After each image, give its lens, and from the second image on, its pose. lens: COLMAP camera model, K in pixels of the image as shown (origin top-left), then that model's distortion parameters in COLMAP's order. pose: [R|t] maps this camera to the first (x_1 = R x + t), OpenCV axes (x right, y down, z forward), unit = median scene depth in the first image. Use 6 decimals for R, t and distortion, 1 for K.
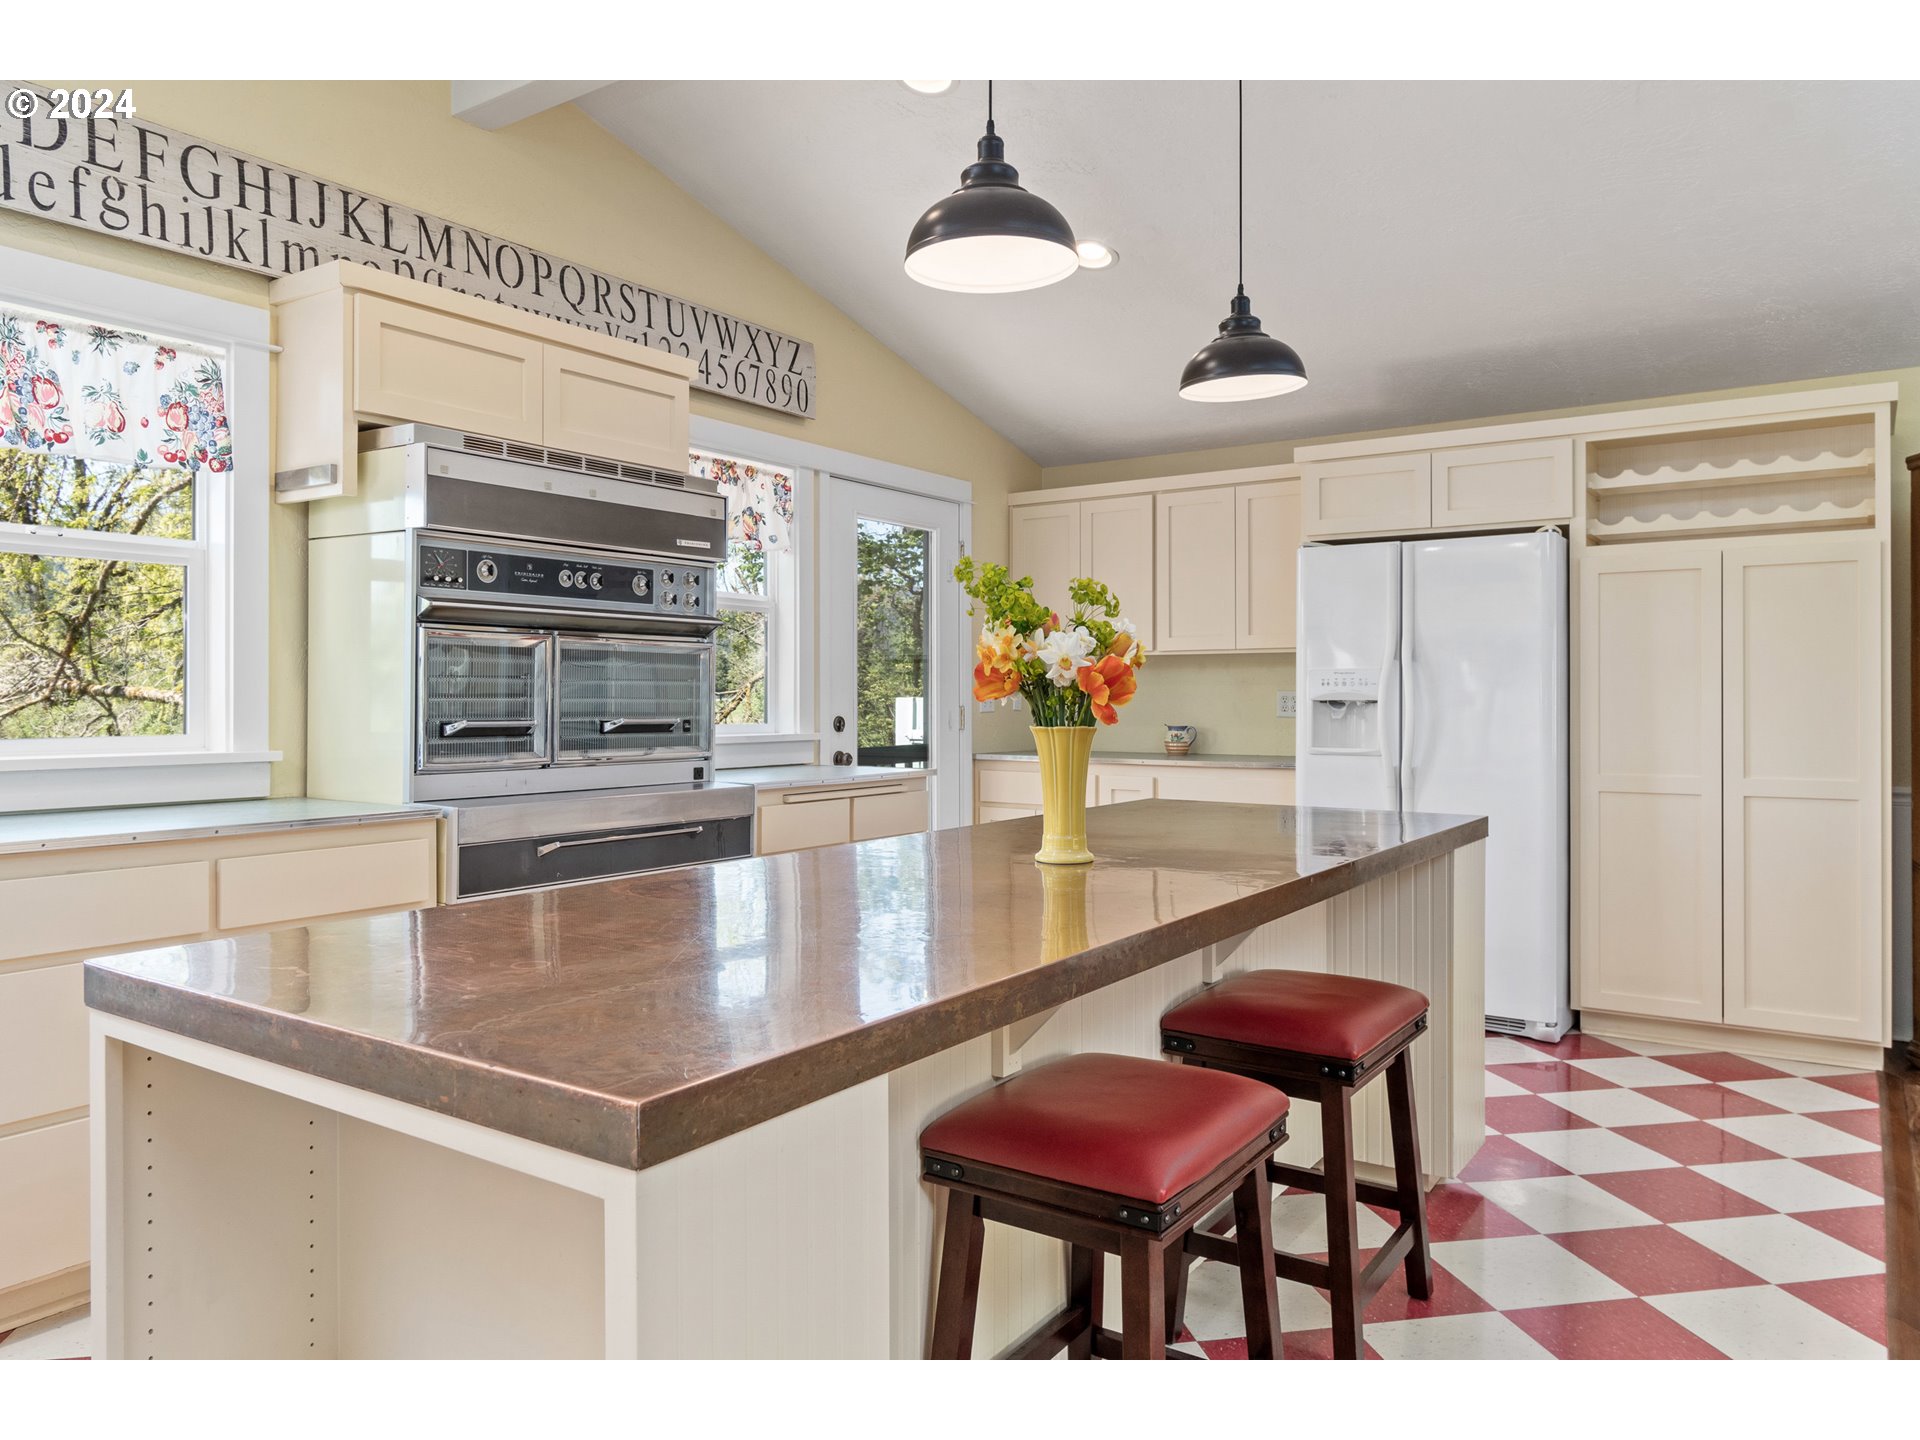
lens RADIAL K [[1313.6, 0, 958.8], [0, 1313.6, 683.4], [0, 0, 1]] dist [0.000599, -0.004495]
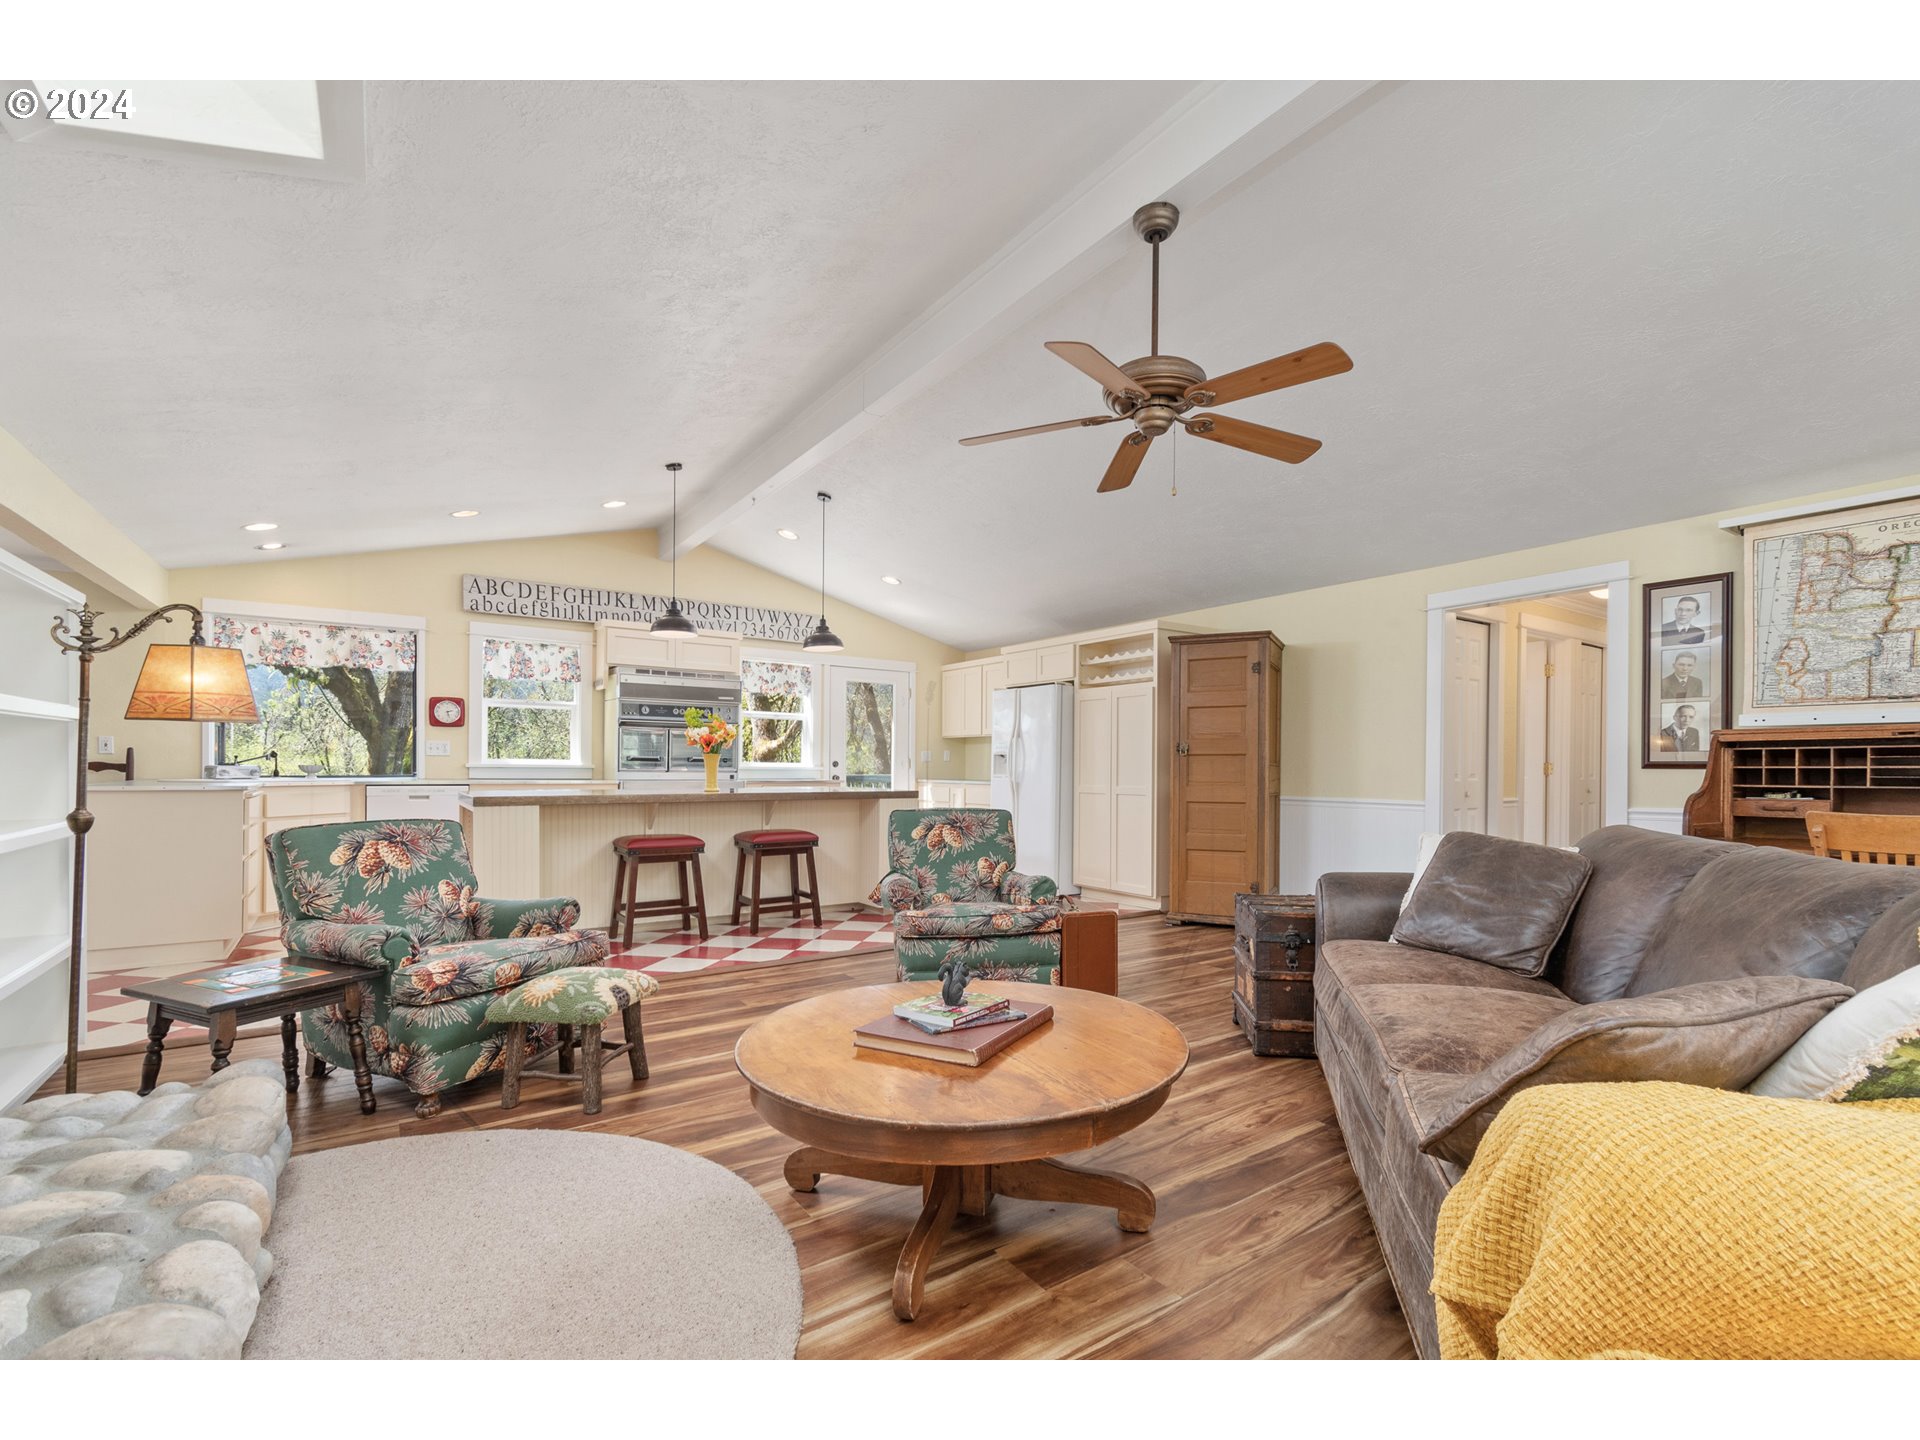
lens RADIAL K [[842.0, 0, 961.0], [0, 842.0, 766.3], [0, 0, 1]] dist [-0.000316, -0.000160]
pose [[0.935696, 0.011329, -0.352626, 1.036619], [-0.007836, 0.999905, 0.011332, 0.022563], [0.352721, -0.007840, 0.935696, -0.629857]]
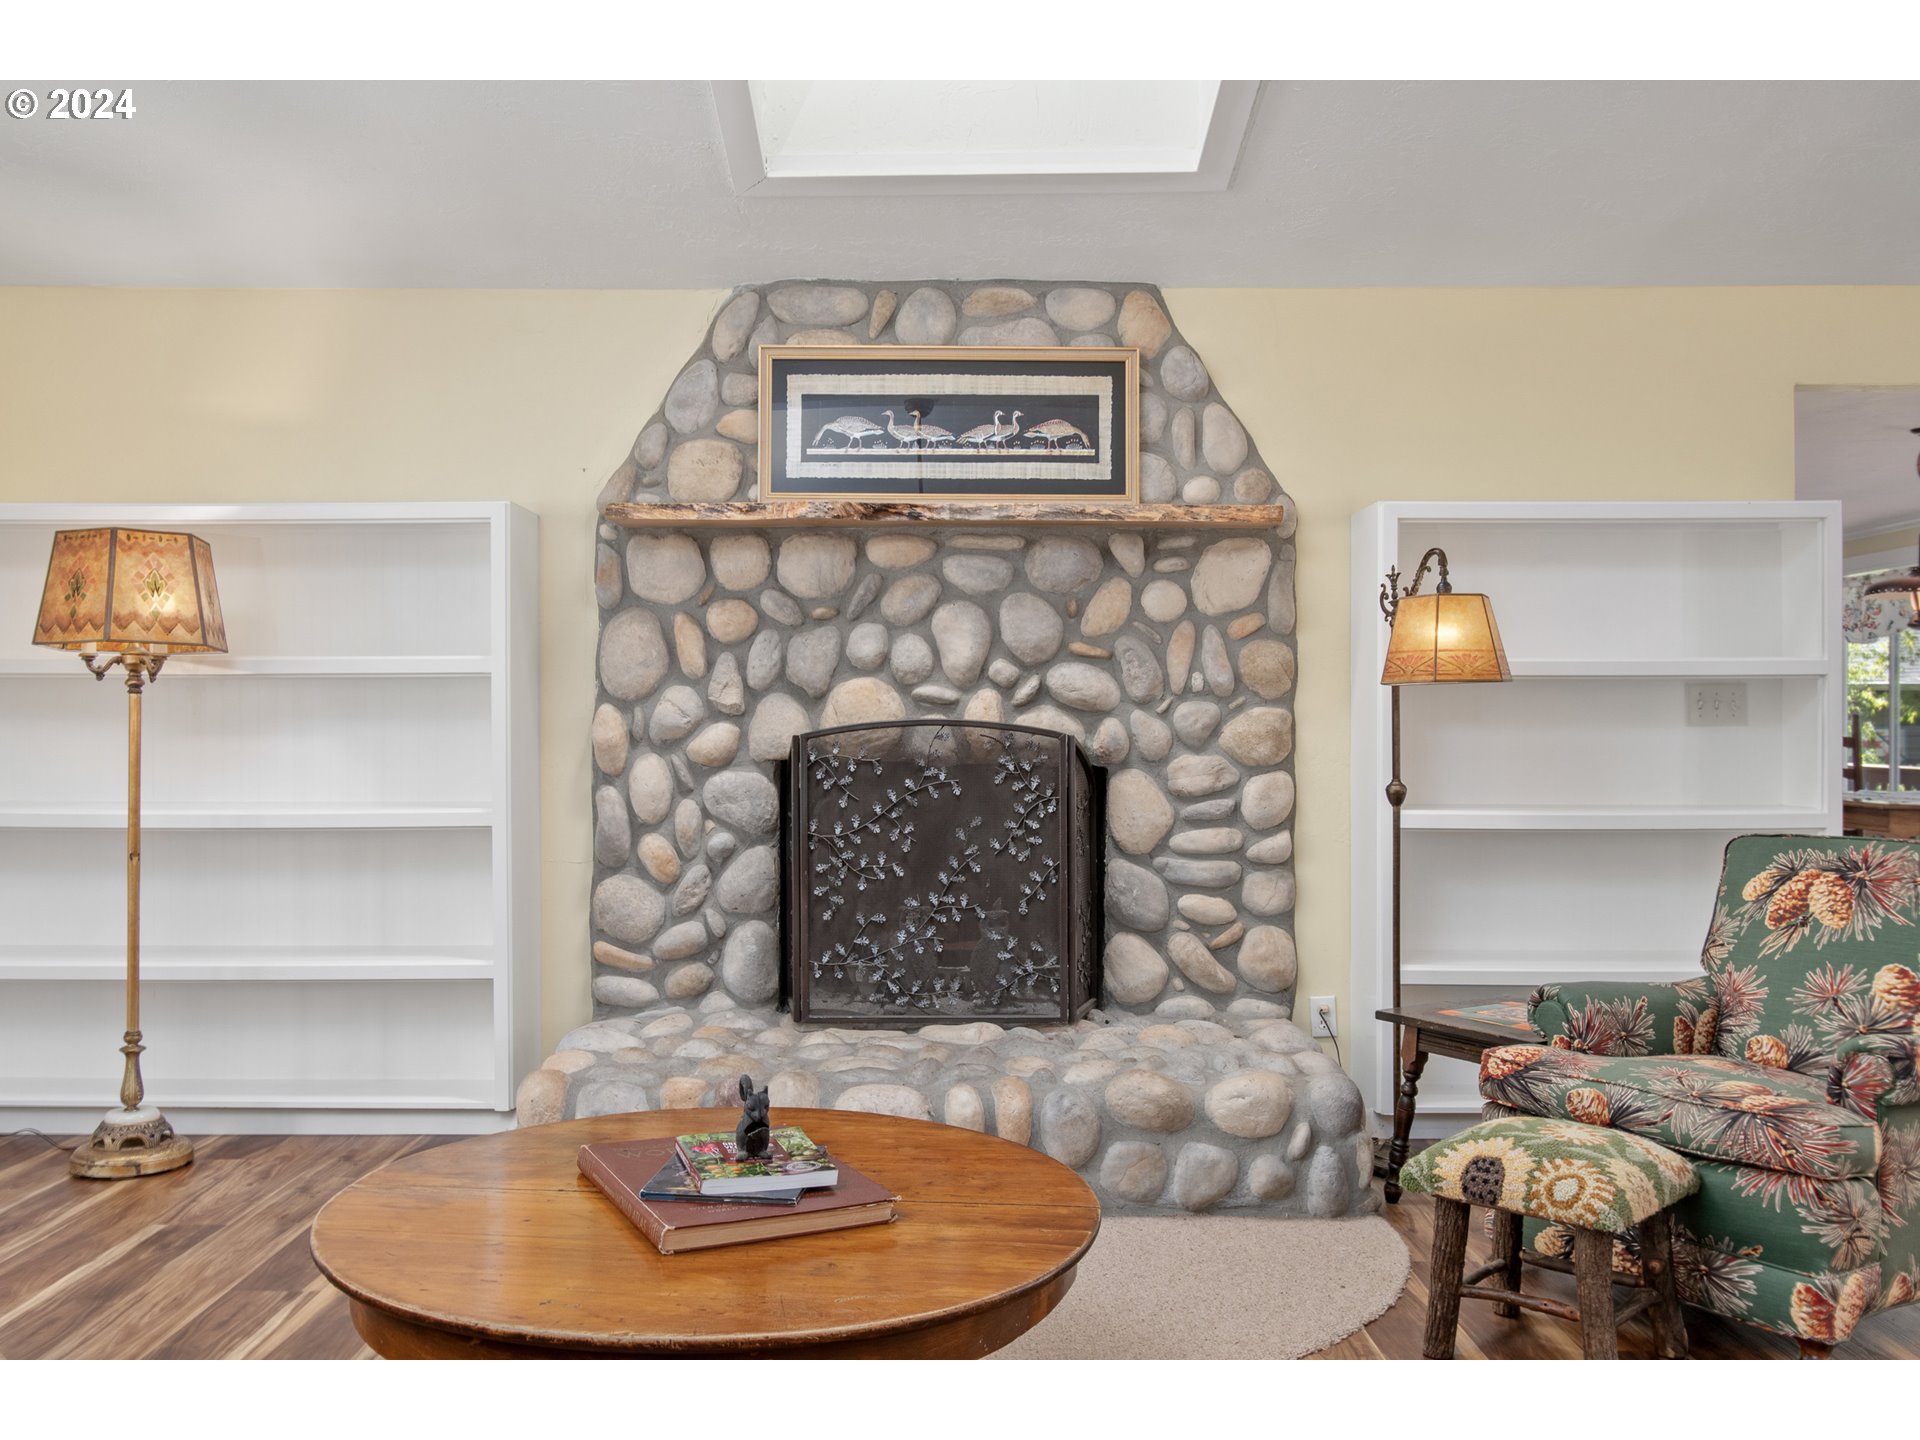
lens RADIAL K [[1638.8, 0, 960.0], [0, 1638.8, 720.0], [0, 0, 1]] dist [0.000124, -0.004160]
pose [[-0.821041, 0.000337, -0.570869, 1.126533], [0.005672, 0.999955, -0.007568, 0.030068], [0.570841, -0.009452, -0.821006, 0.470800]]
